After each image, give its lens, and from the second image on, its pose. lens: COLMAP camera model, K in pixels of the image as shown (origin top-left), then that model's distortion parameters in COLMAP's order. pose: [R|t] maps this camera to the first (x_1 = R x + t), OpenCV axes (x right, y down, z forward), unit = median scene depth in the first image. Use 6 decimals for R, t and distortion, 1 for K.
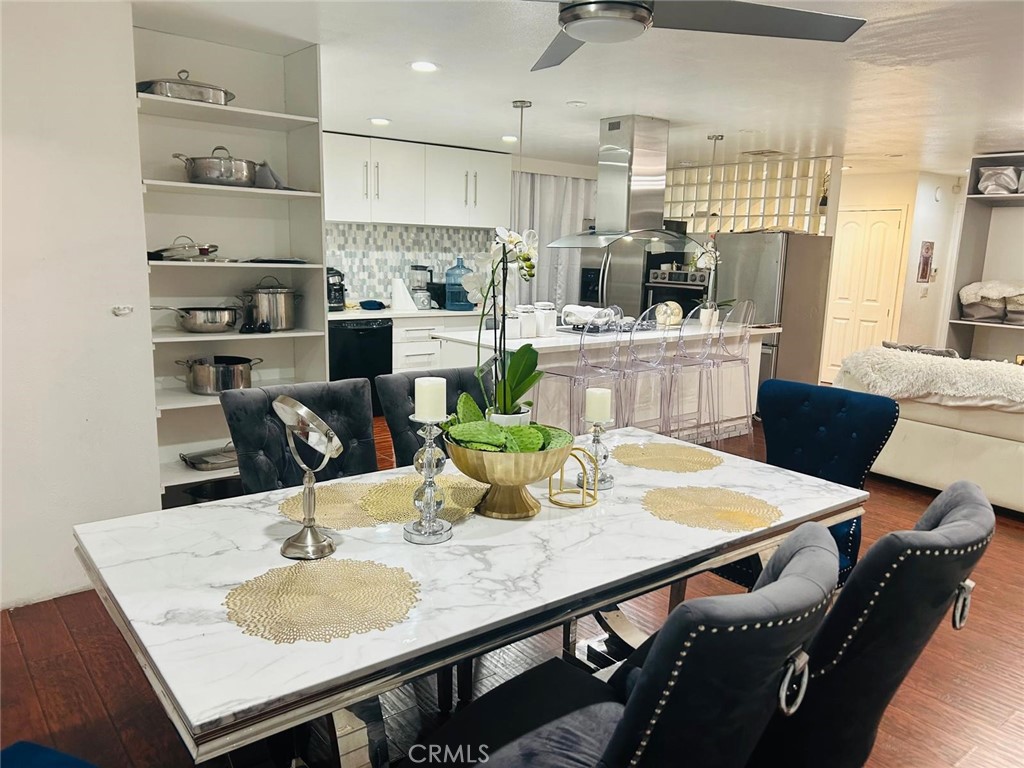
lens RADIAL K [[780.7, 0, 522.1], [0, 780.7, 399.0], [0, 0, 1]] dist [0.060505, -0.059144]
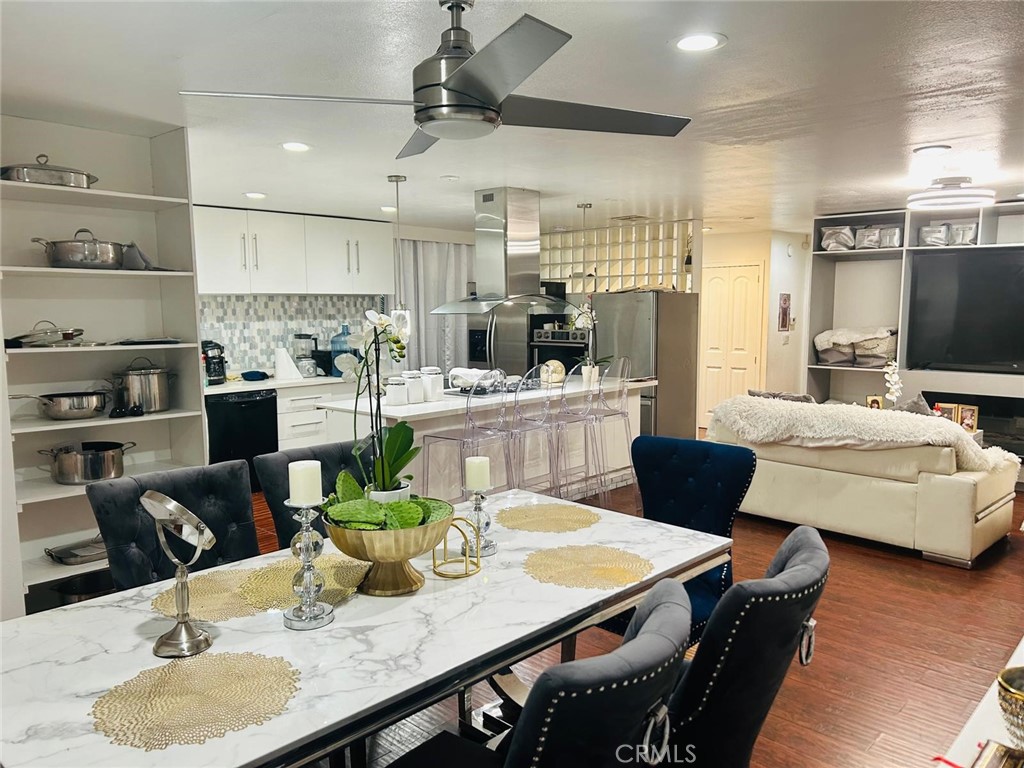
lens RADIAL K [[780.7, 0, 522.1], [0, 780.7, 399.0], [0, 0, 1]] dist [0.060505, -0.059144]
pose [[0.990003, -0.050901, 0.131540, 0.012611], [0.059959, 0.996027, -0.065838, -0.009772], [-0.127666, 0.073067, 0.989122, -0.019428]]
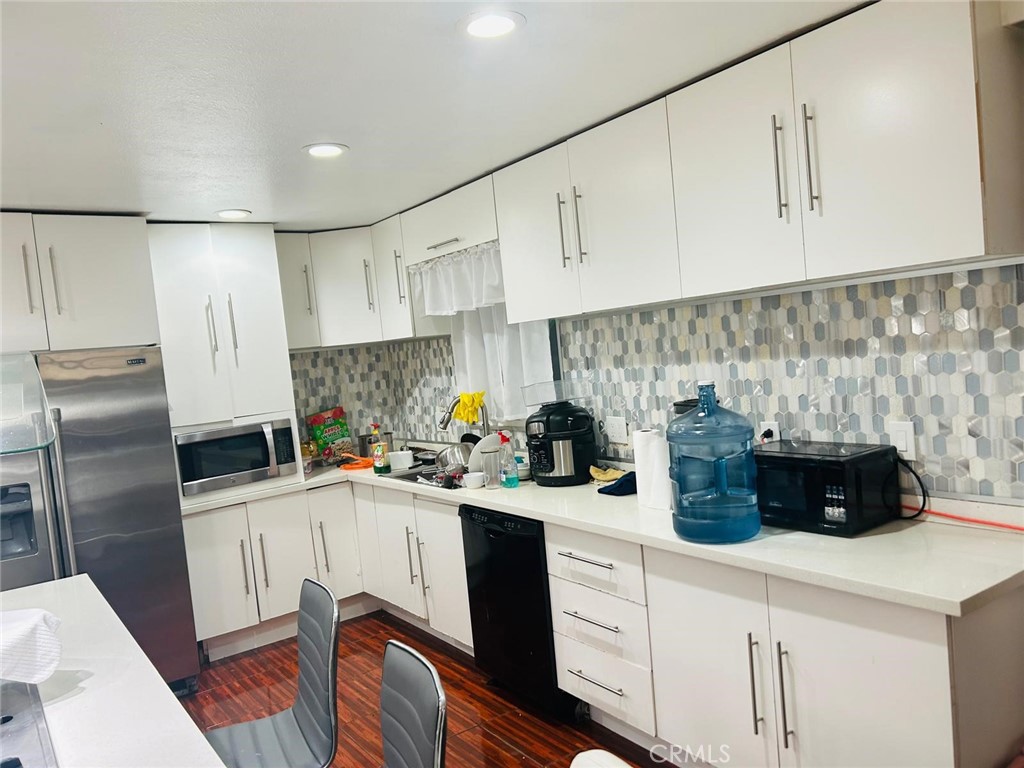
lens RADIAL K [[771.0, 0, 507.1], [0, 771.0, 393.9], [0, 0, 1]] dist [0.064481, -0.100500]
pose [[-0.083703, 0.039627, -0.995703, 0.390904], [-0.100497, 0.993779, 0.047998, -0.272560], [0.991410, 0.104082, -0.079200, 1.397310]]
